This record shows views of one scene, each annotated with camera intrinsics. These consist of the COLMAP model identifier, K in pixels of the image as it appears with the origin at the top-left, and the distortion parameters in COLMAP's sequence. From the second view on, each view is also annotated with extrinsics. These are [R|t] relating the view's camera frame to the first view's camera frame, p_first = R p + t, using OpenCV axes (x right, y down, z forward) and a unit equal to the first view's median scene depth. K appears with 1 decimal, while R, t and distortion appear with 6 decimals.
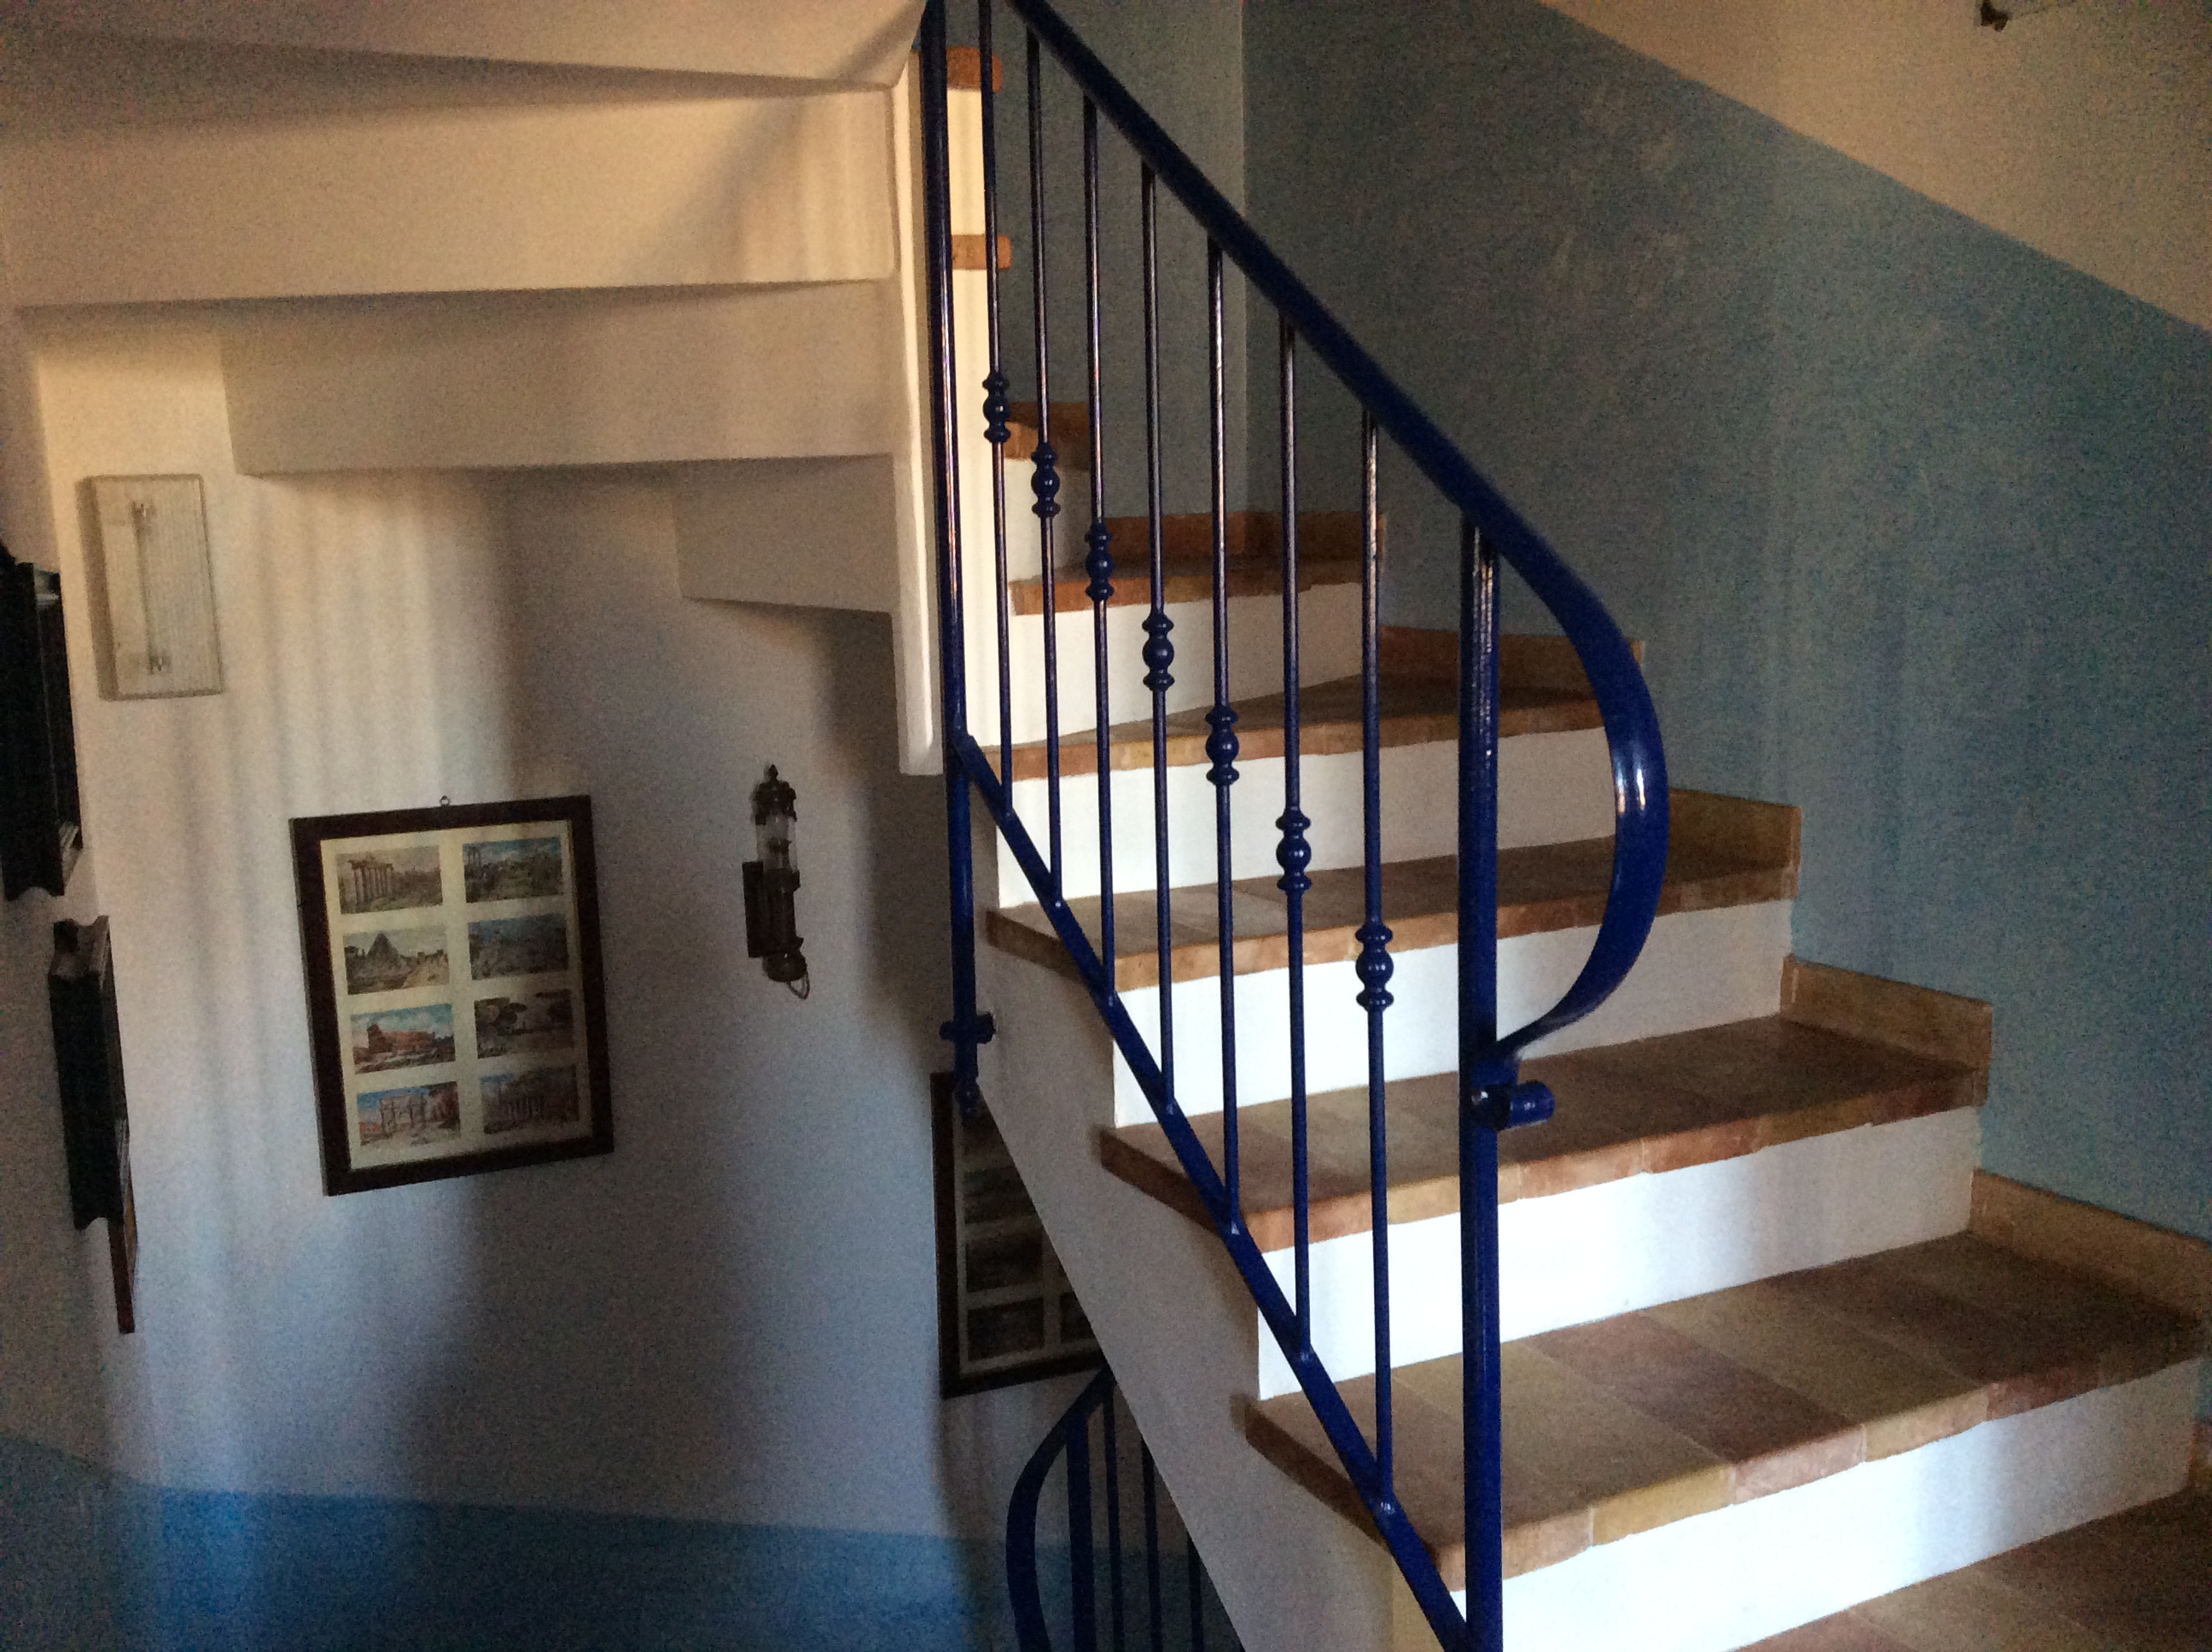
lens RADIAL K [[2015.1, 0, 1106.0], [0, 2015.1, 826.0], [0, 0, 1]] dist [0.008159, 0.004639]
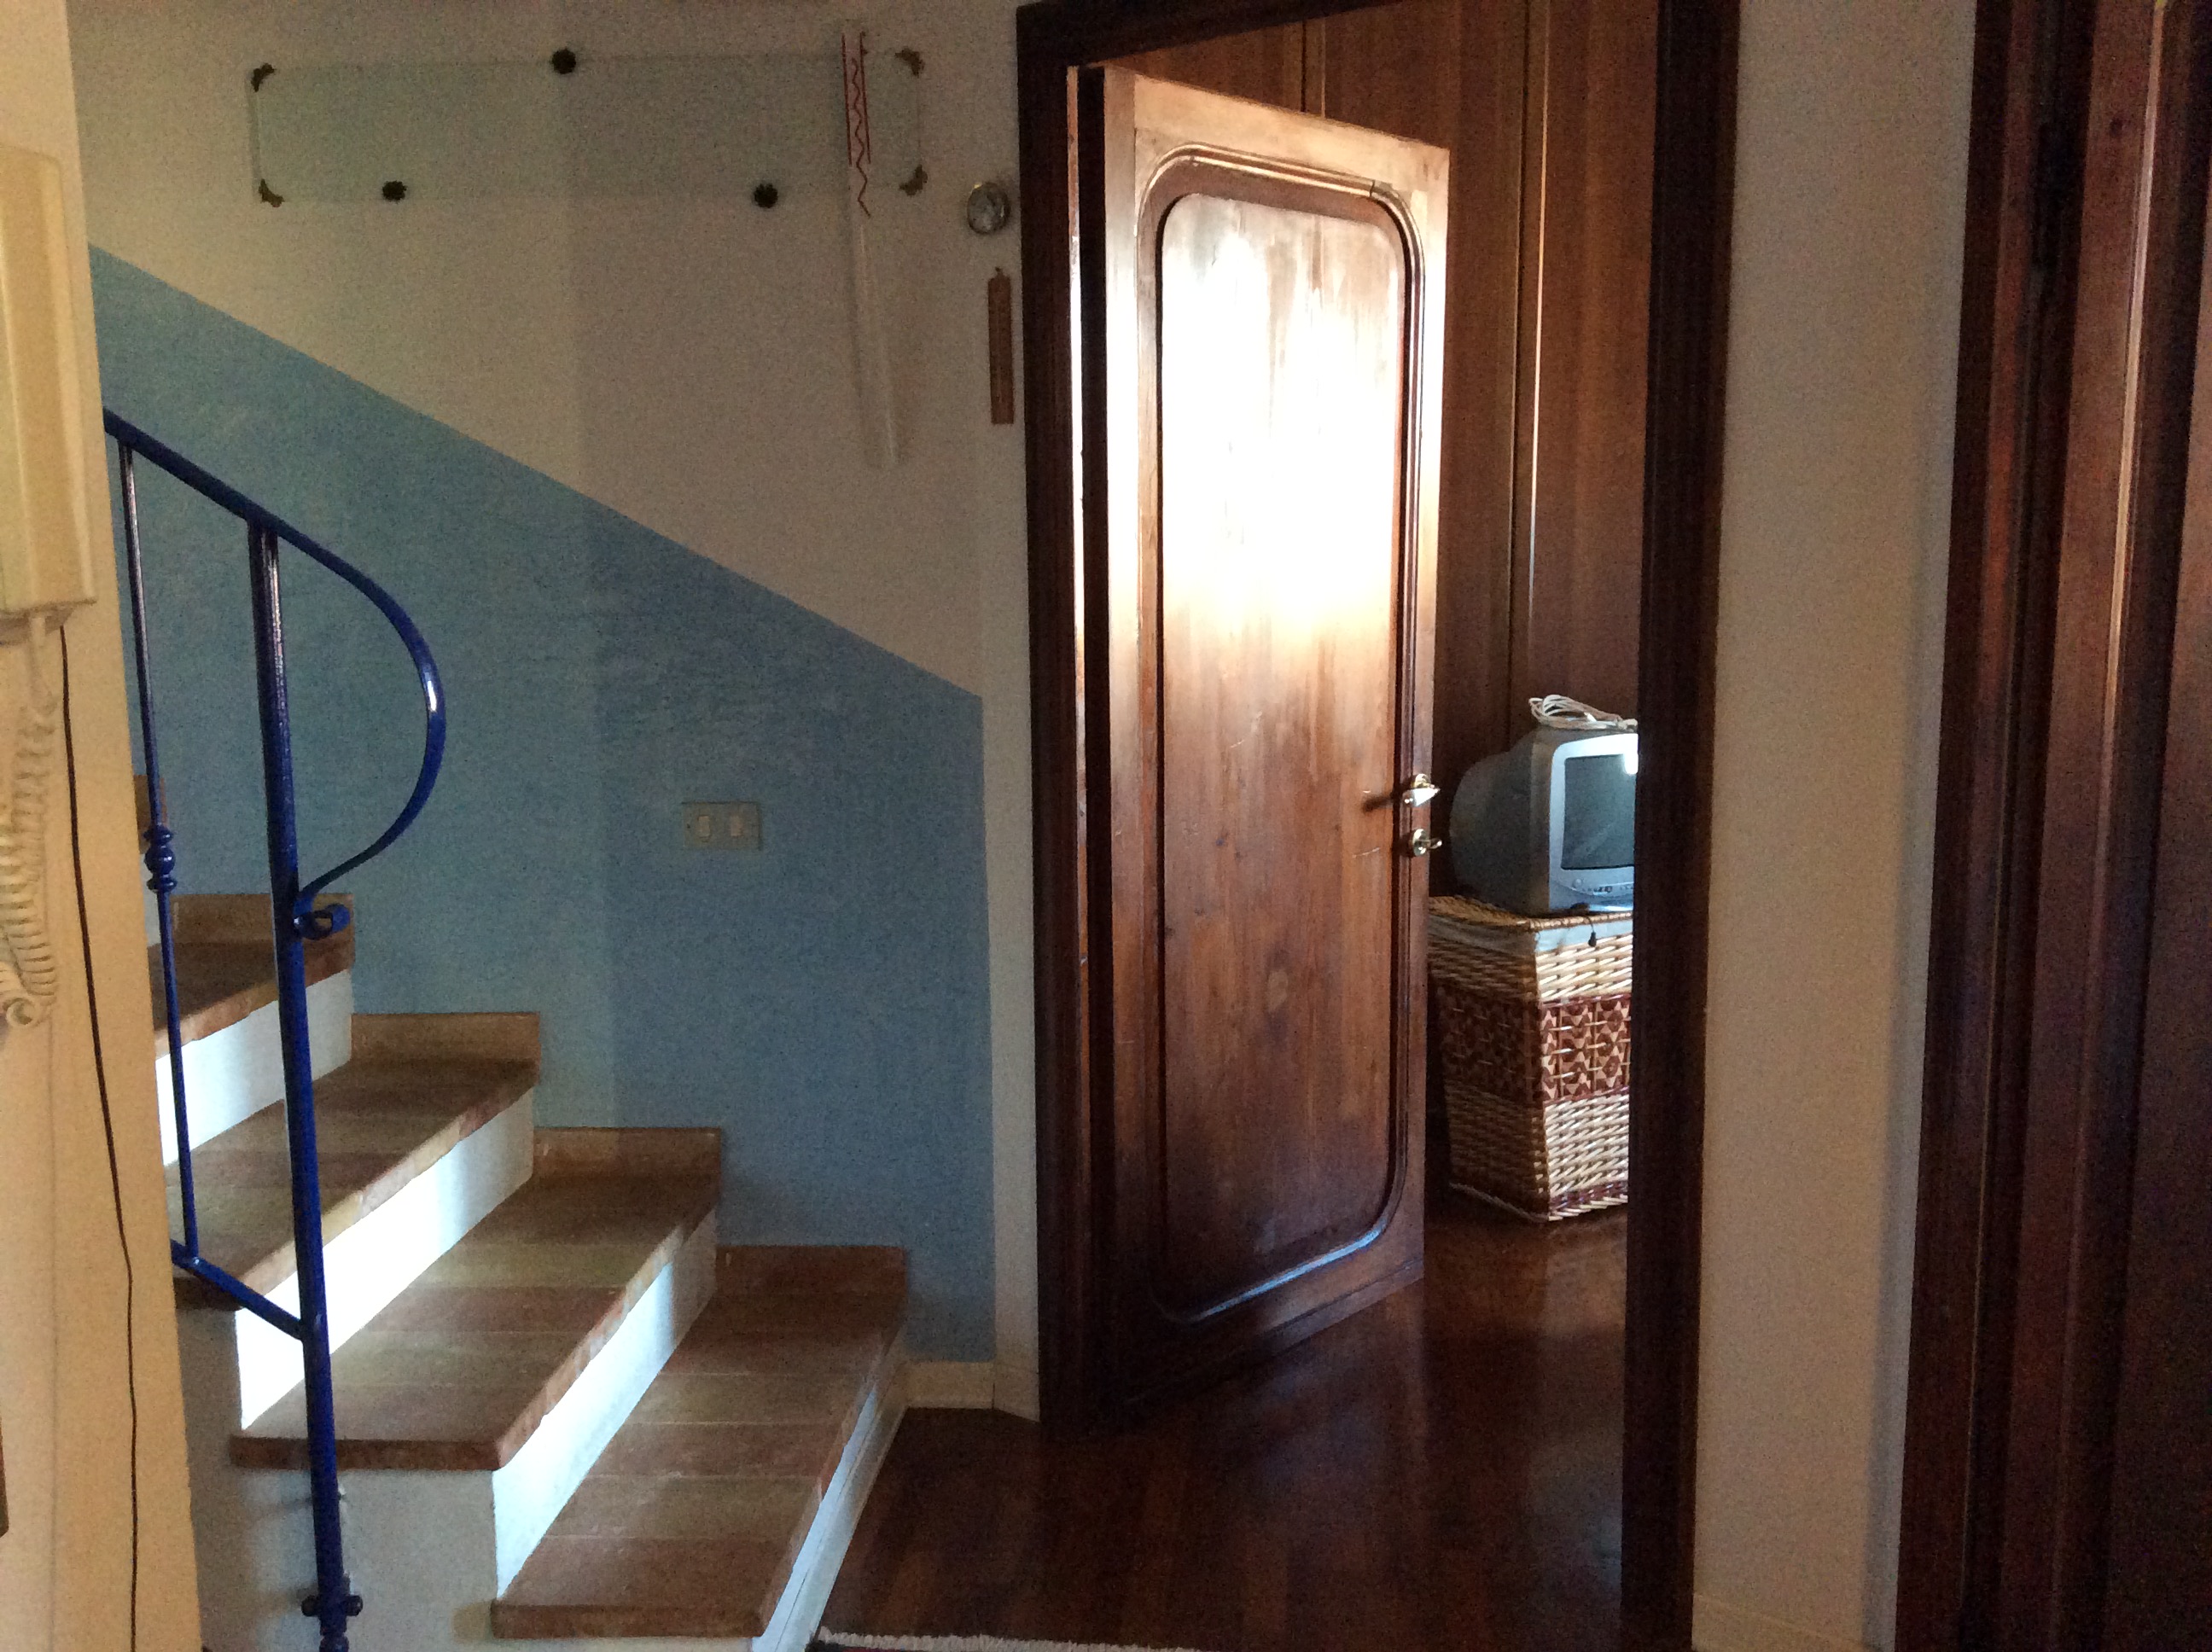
lens RADIAL K [[1963.4, 0, 1094.2], [0, 1963.4, 826.4], [0, 0, 1]] dist [0.154580, -0.288372]
pose [[0.508974, -0.094725, 0.855554, -0.579026], [0.124399, 0.991587, 0.035781, 0.065637], [-0.851745, 0.088218, 0.516476, -0.199067]]
